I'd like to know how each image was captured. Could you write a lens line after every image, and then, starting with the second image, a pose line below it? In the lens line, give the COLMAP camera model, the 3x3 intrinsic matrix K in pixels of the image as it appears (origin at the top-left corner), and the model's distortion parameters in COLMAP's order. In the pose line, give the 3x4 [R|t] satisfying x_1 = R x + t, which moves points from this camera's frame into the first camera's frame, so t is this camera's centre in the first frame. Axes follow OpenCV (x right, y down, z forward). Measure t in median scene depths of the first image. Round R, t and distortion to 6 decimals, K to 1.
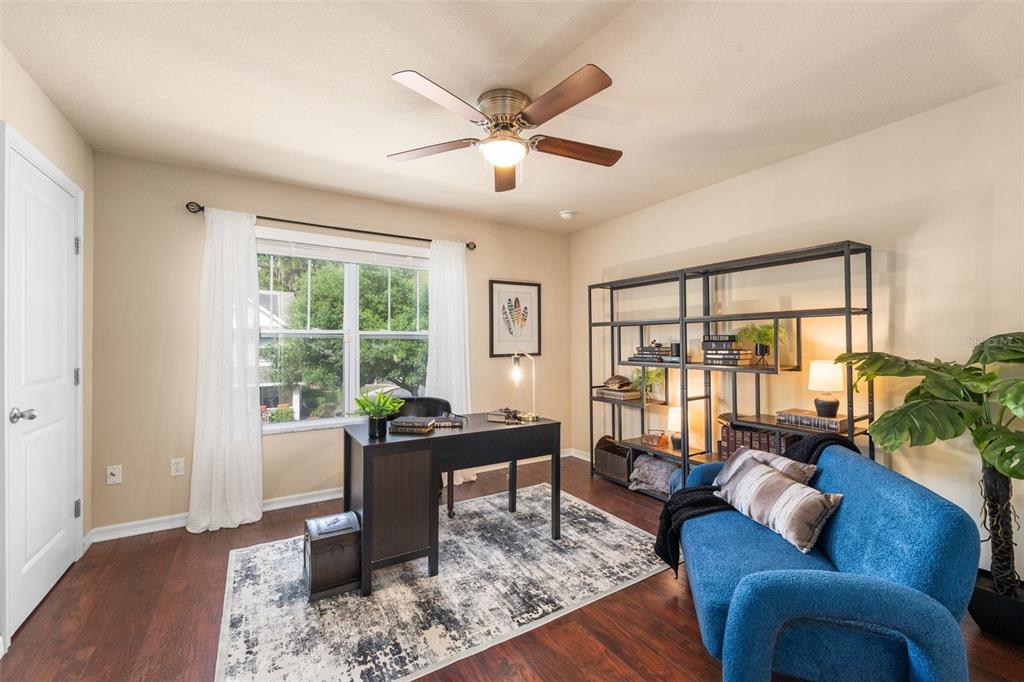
lens RADIAL K [[418.6, 0, 516.5], [0, 418.6, 336.7], [0, 0, 1]] dist [0.002287, 0.000213]
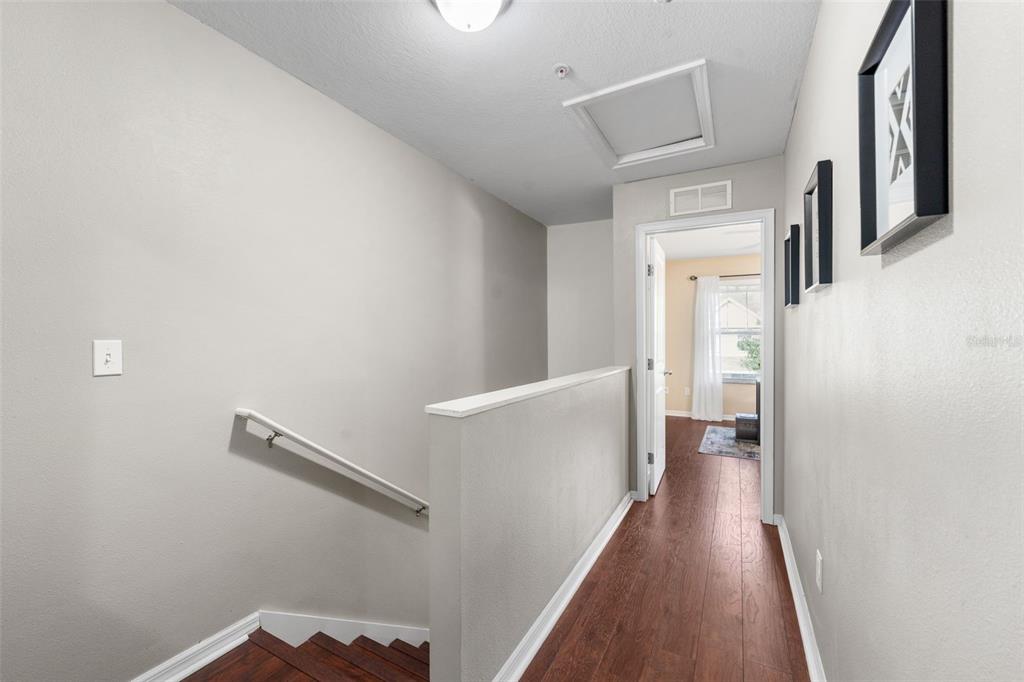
lens RADIAL K [[418.6, 0, 516.5], [0, 418.6, 336.7], [0, 0, 1]] dist [0.002287, 0.000213]
pose [[0.499353, 0.001821, -0.866397, 0.691693], [0.010569, 0.999911, 0.008193, -0.000819], [0.866334, -0.013248, 0.499289, -0.926678]]
